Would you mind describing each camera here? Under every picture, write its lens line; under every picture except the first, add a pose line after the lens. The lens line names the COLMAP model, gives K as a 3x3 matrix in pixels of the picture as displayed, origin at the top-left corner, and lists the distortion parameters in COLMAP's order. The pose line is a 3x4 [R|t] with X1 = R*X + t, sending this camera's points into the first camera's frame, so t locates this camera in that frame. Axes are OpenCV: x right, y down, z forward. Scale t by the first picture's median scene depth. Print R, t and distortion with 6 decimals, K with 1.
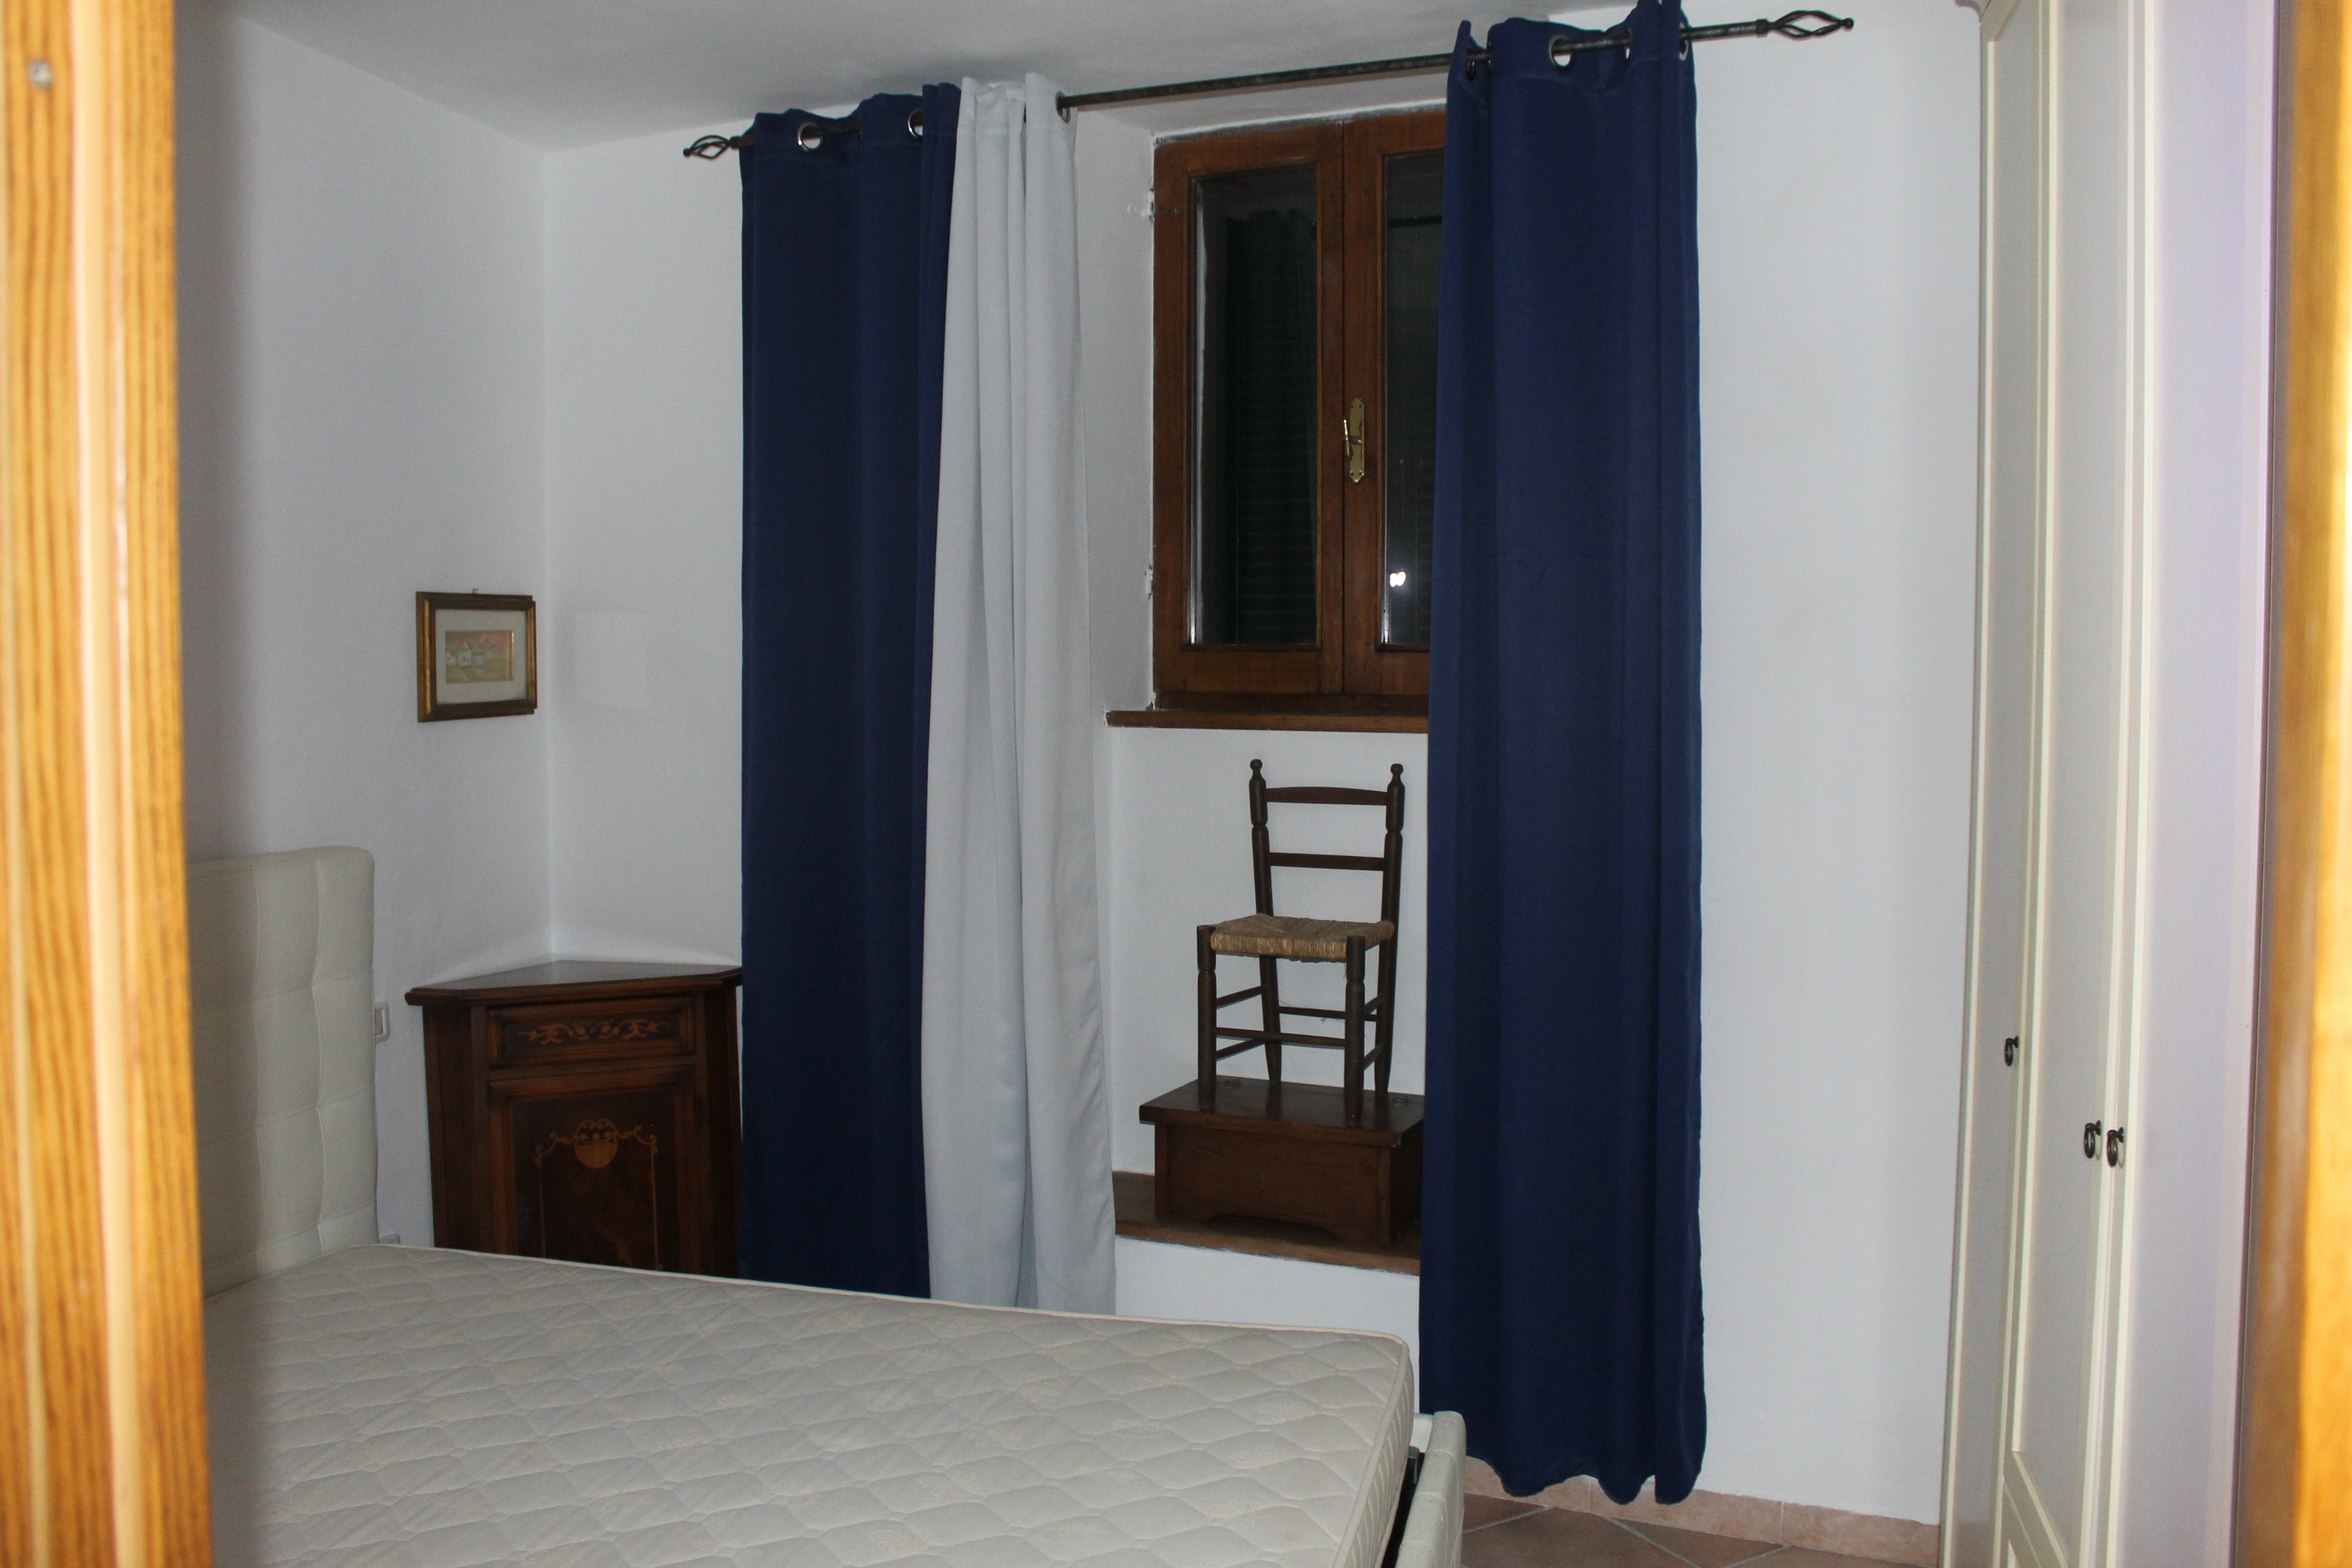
lens RADIAL K [[1945.2, 0, 1176.0], [0, 1945.2, 784.0], [0, 0, 1]] dist [-0.165378, 0.145172]
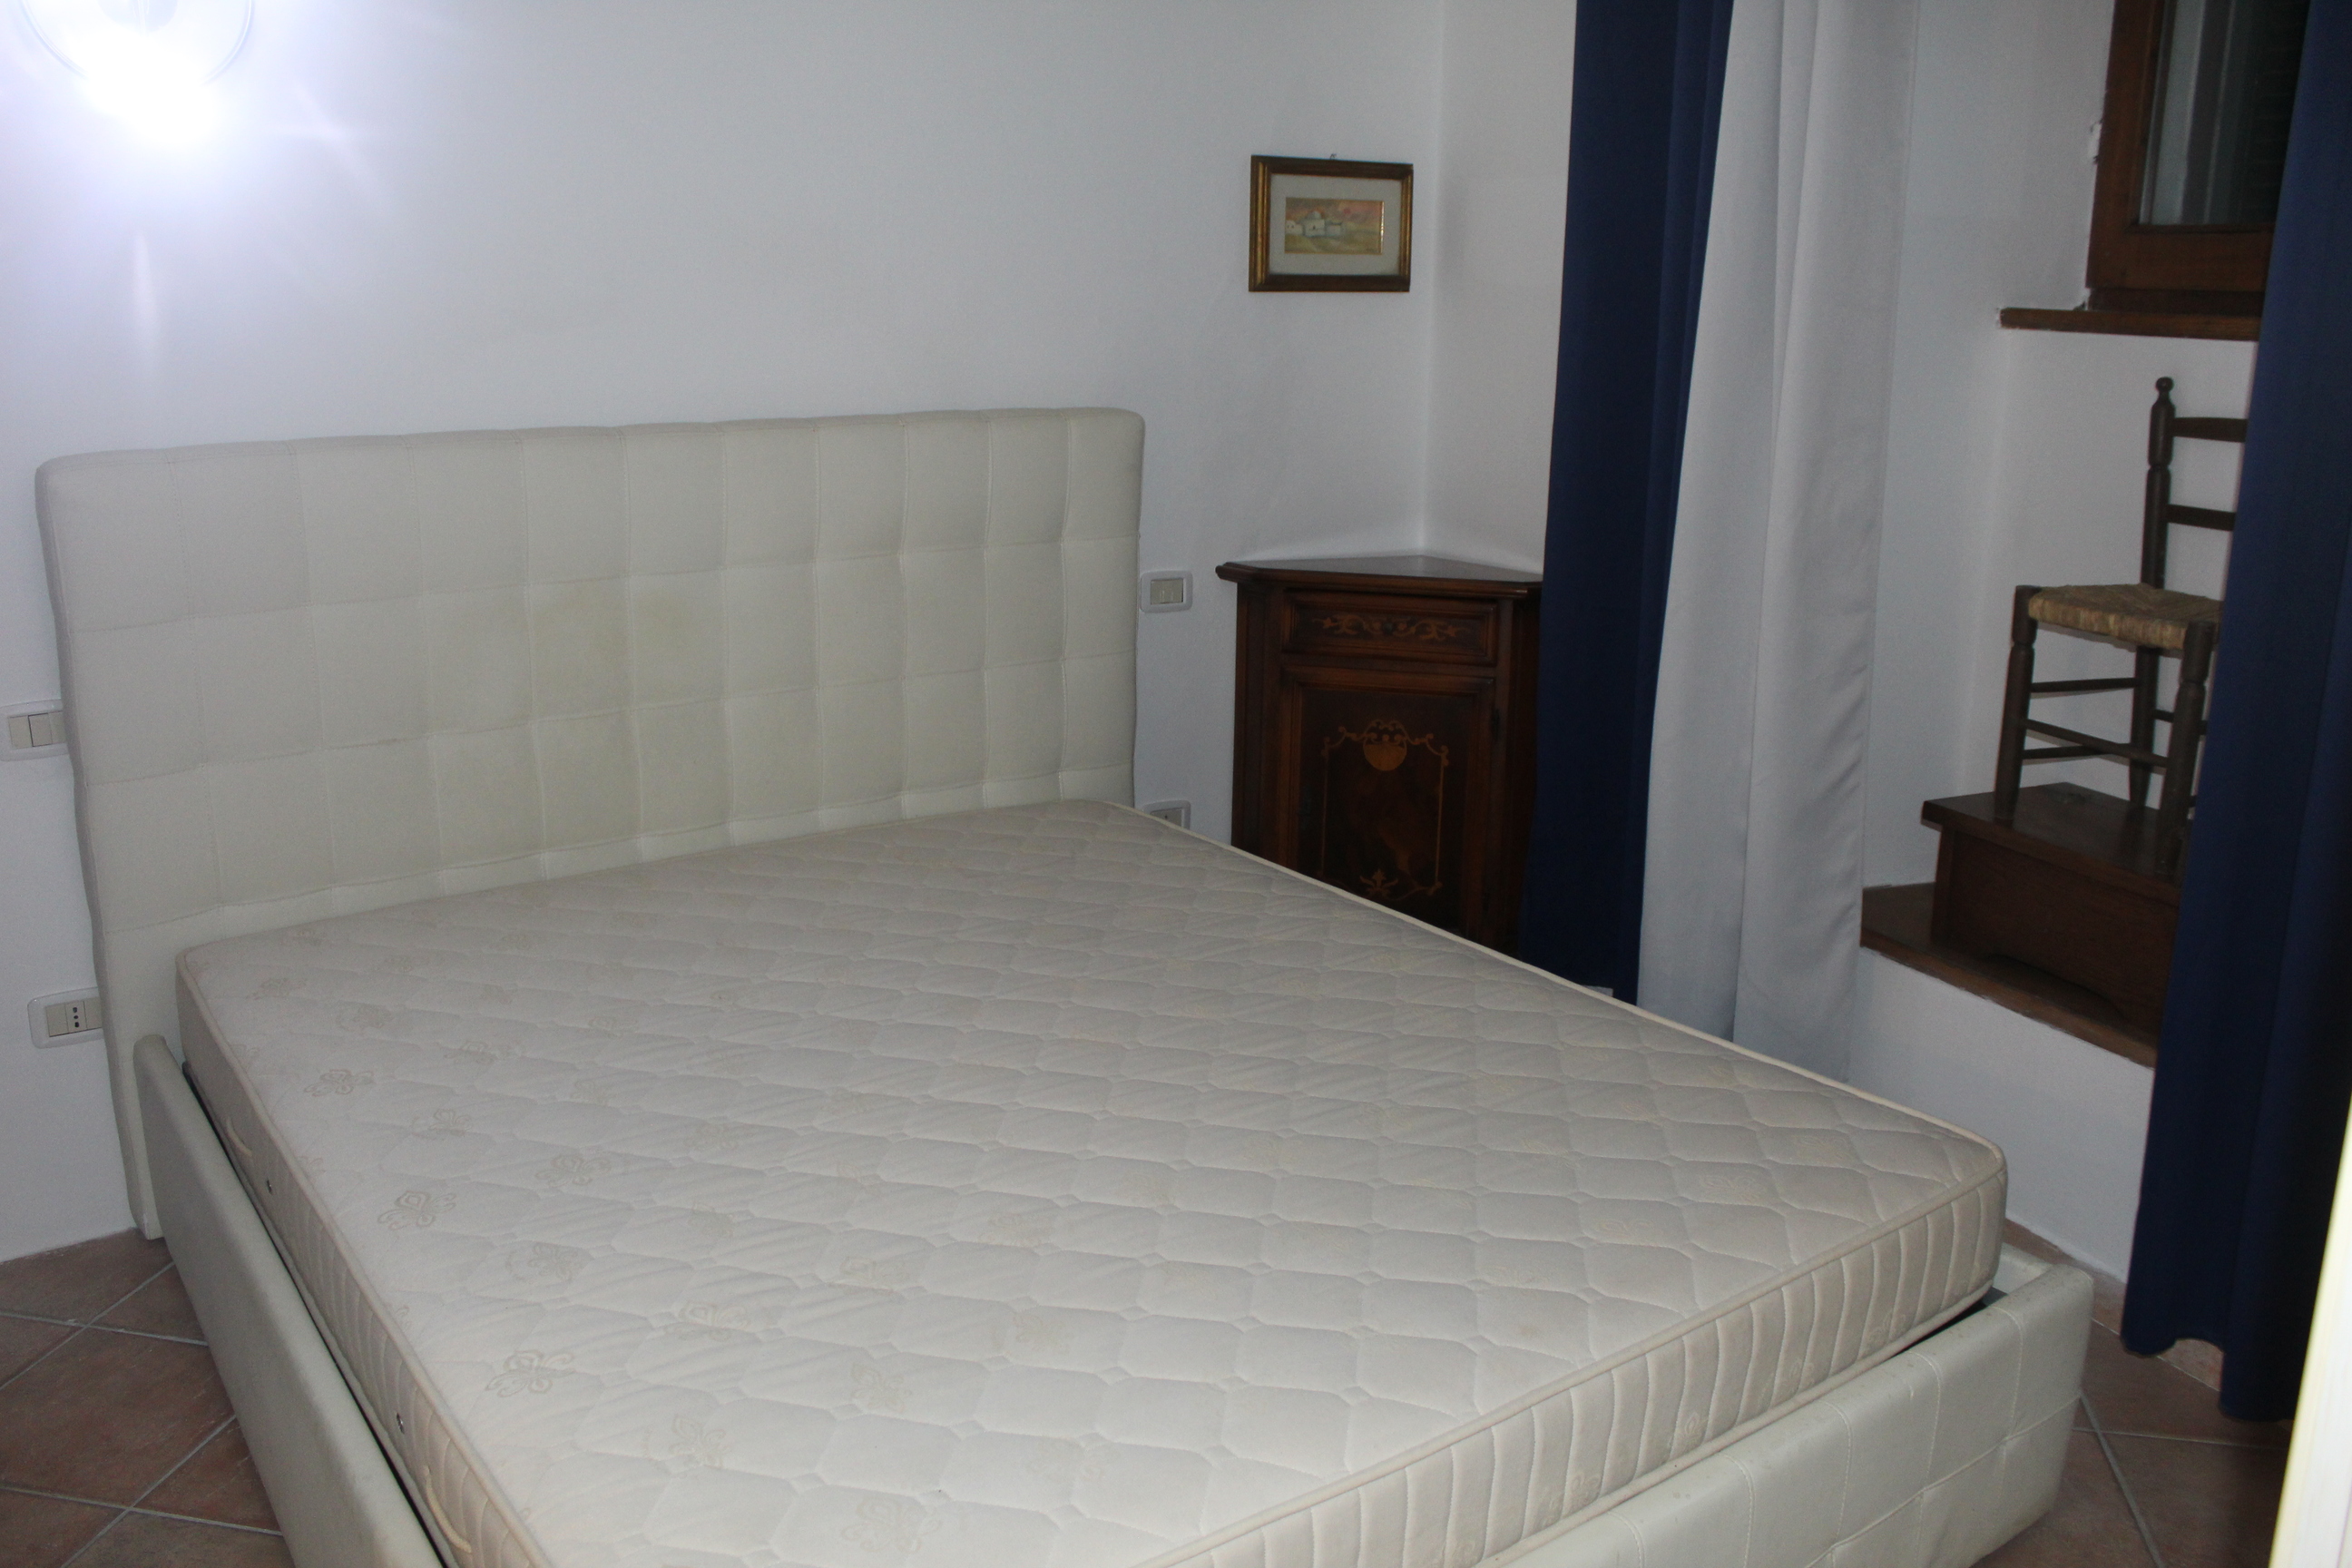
lens RADIAL K [[1945.2, 0, 1176.0], [0, 1945.2, 784.0], [0, 0, 1]] dist [-0.165378, 0.145172]
pose [[0.758161, 0.174398, -0.628313, 0.233531], [-0.055134, 0.977265, 0.204728, 0.013995], [0.649733, -0.120575, 0.750539, 0.199953]]
